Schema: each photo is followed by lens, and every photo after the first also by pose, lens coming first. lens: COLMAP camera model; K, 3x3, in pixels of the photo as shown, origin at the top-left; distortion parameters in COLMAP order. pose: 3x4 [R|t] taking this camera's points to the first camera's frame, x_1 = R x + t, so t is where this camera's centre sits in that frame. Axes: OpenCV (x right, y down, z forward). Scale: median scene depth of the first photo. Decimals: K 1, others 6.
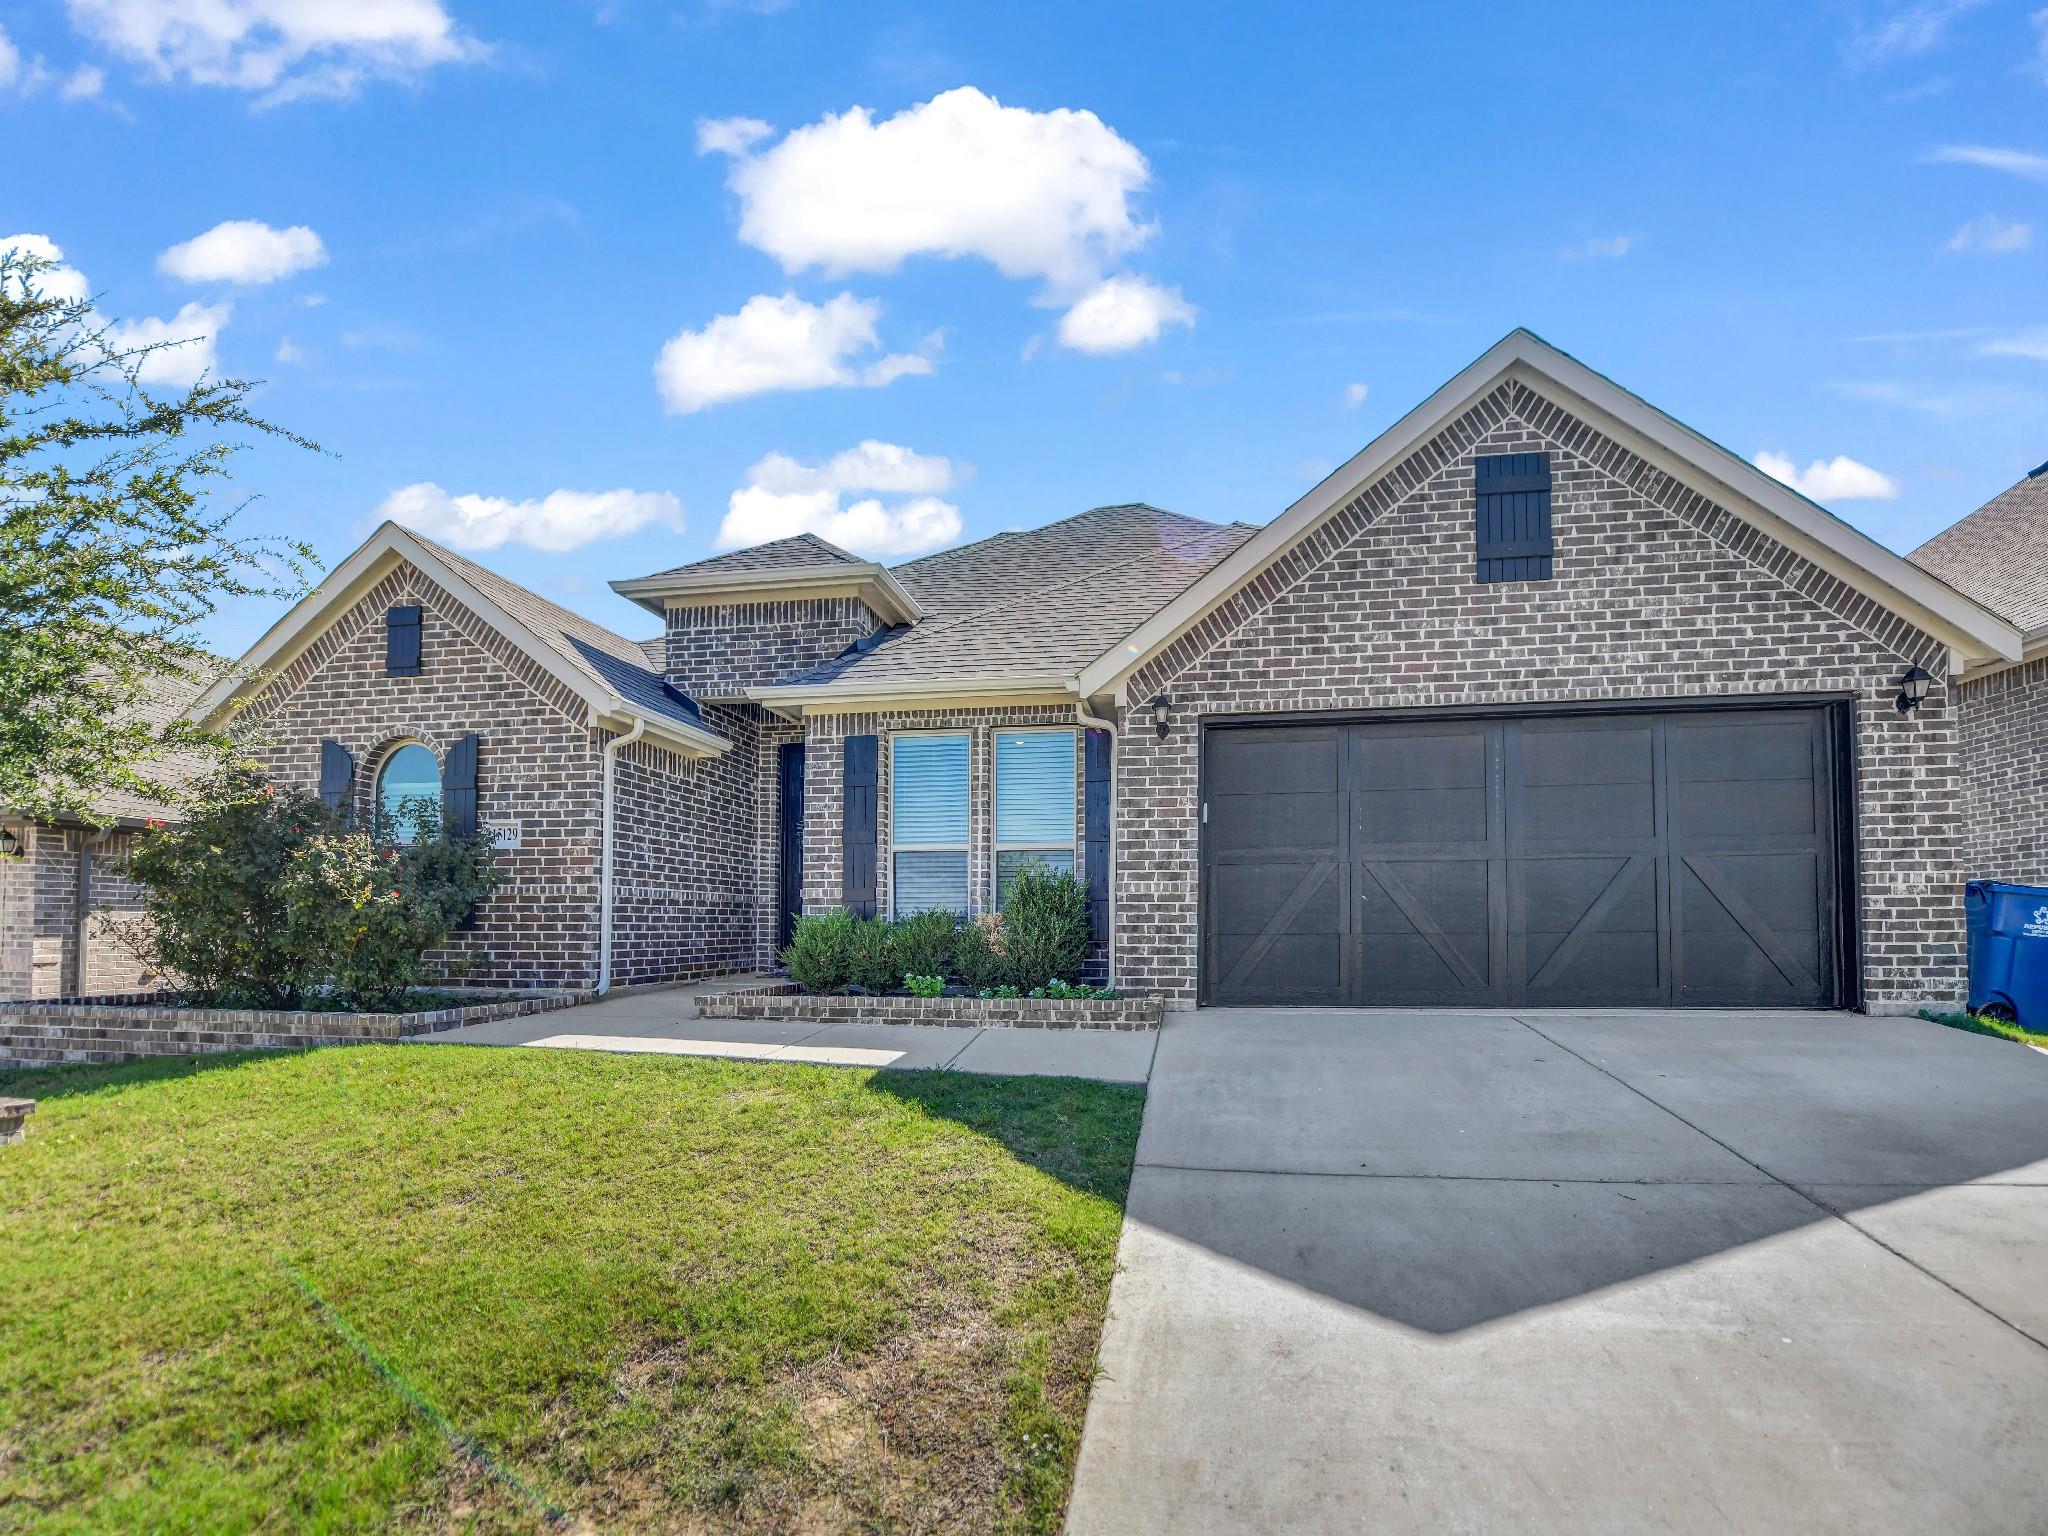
lens RADIAL K [[831.8, 0, 1033.3], [0, 831.8, 762.4], [0, 0, 1]] dist [-0.017722, 0.000247]
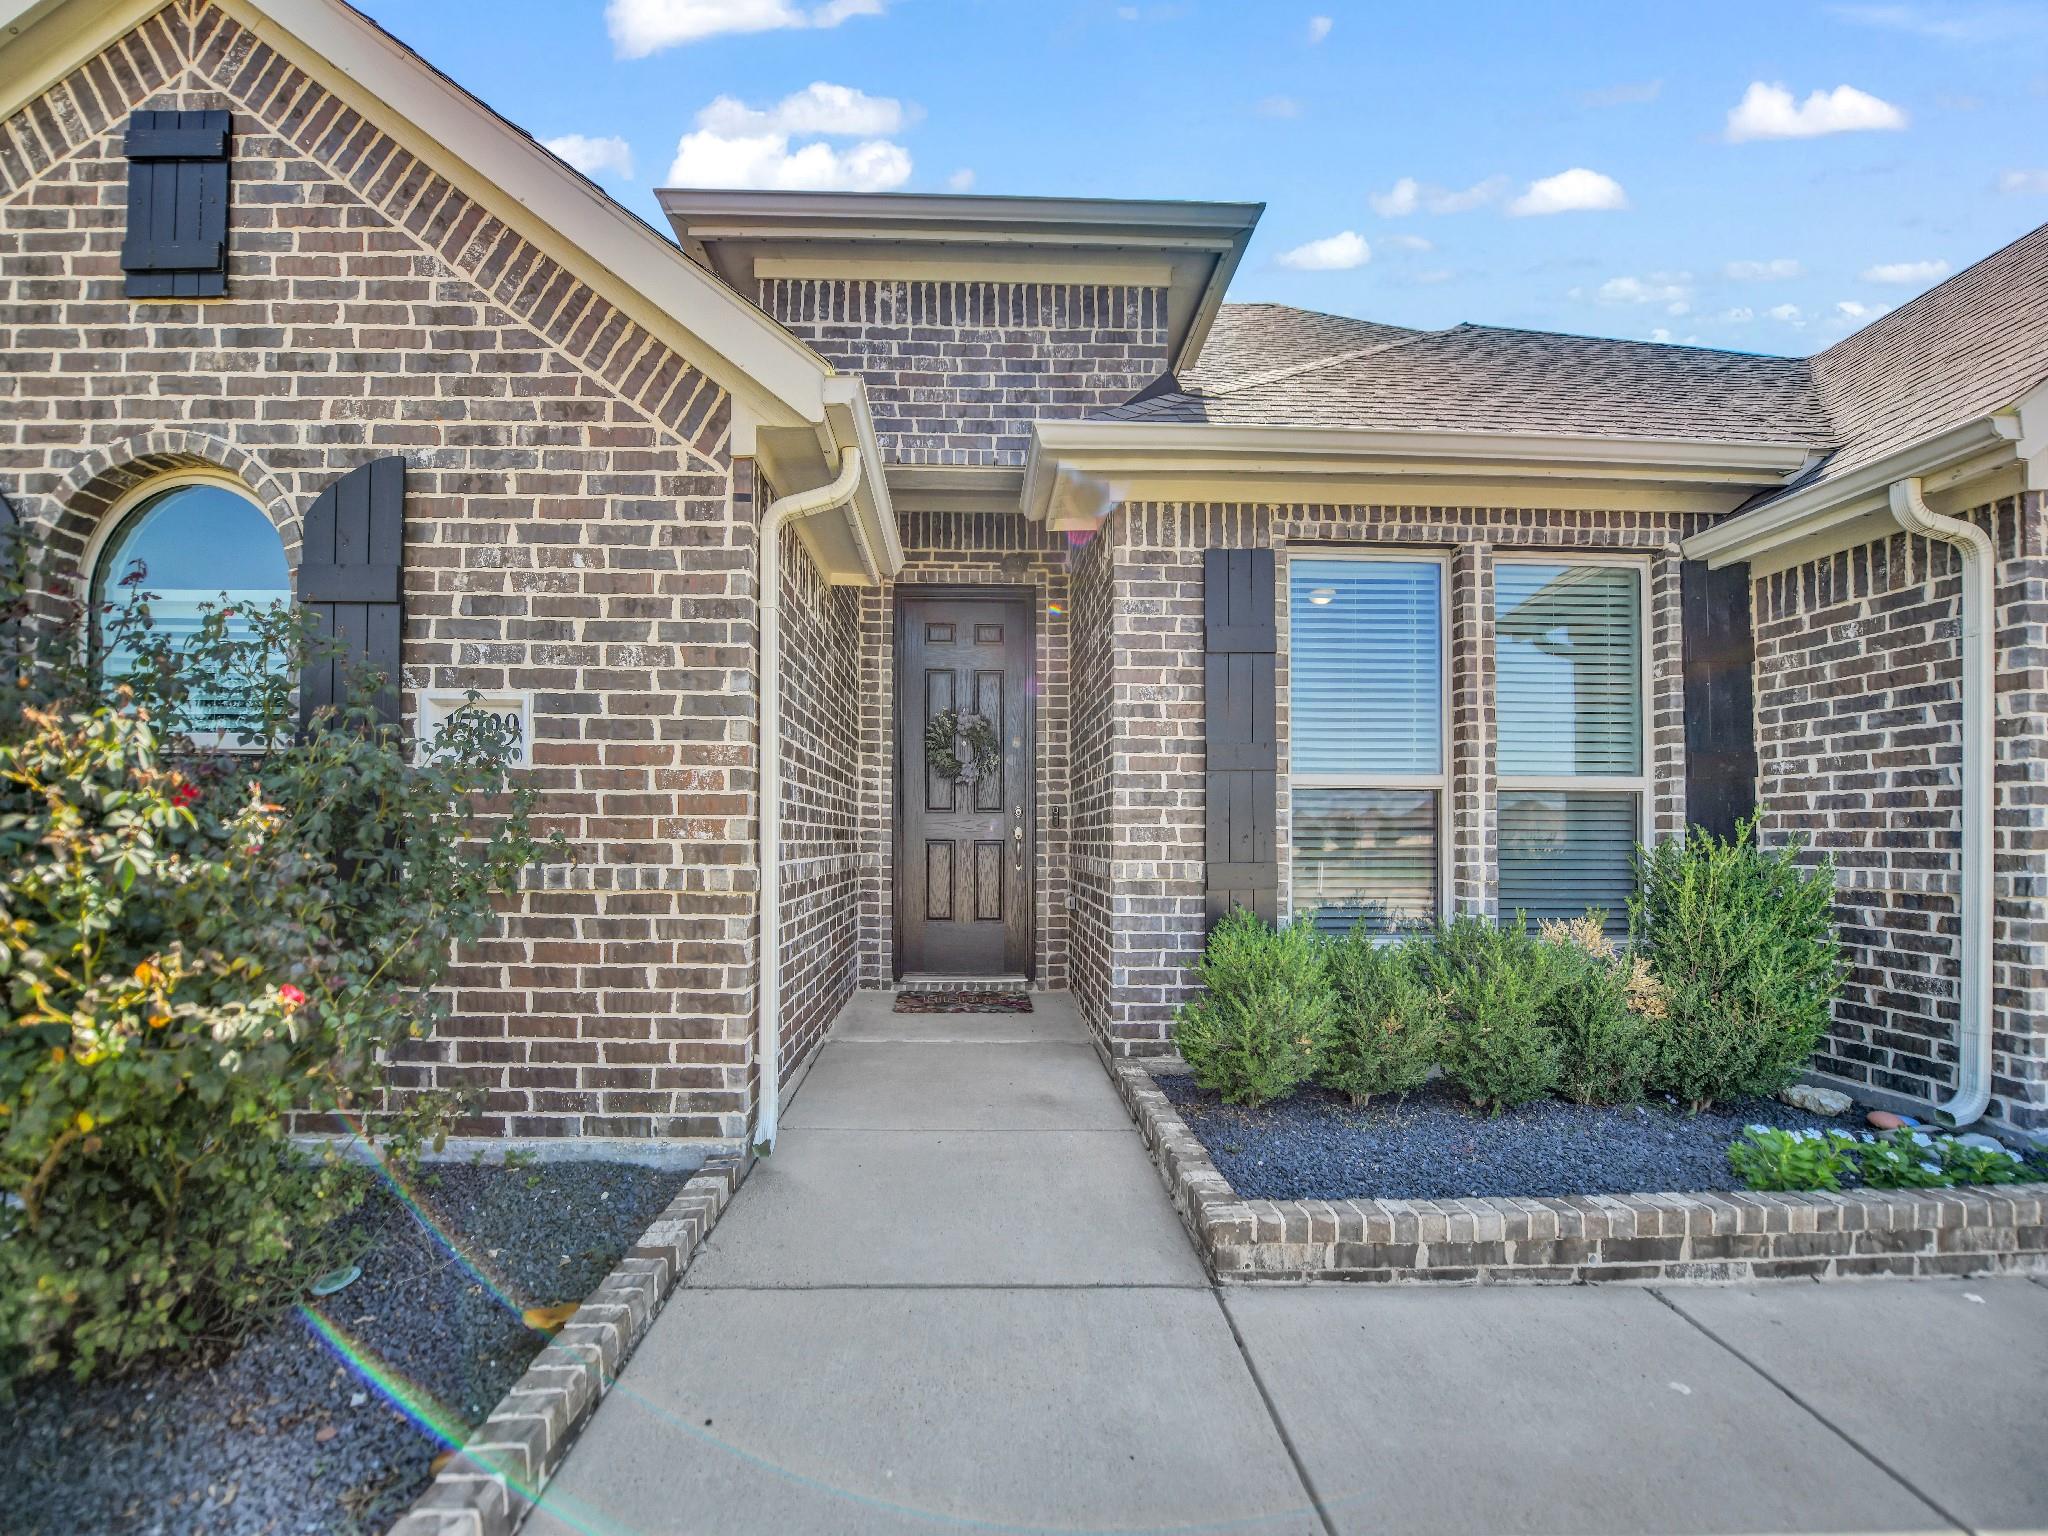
lens RADIAL K [[899.1, 0, 1023.0], [0, 899.1, 718.0], [0, 0, 1]] dist [-0.020924, -0.000487]
pose [[0.985400, 0.033563, 0.166913, -0.455283], [-0.041808, 0.998060, 0.046133, 0.051787], [-0.165040, -0.052438, 0.984892, 0.546424]]
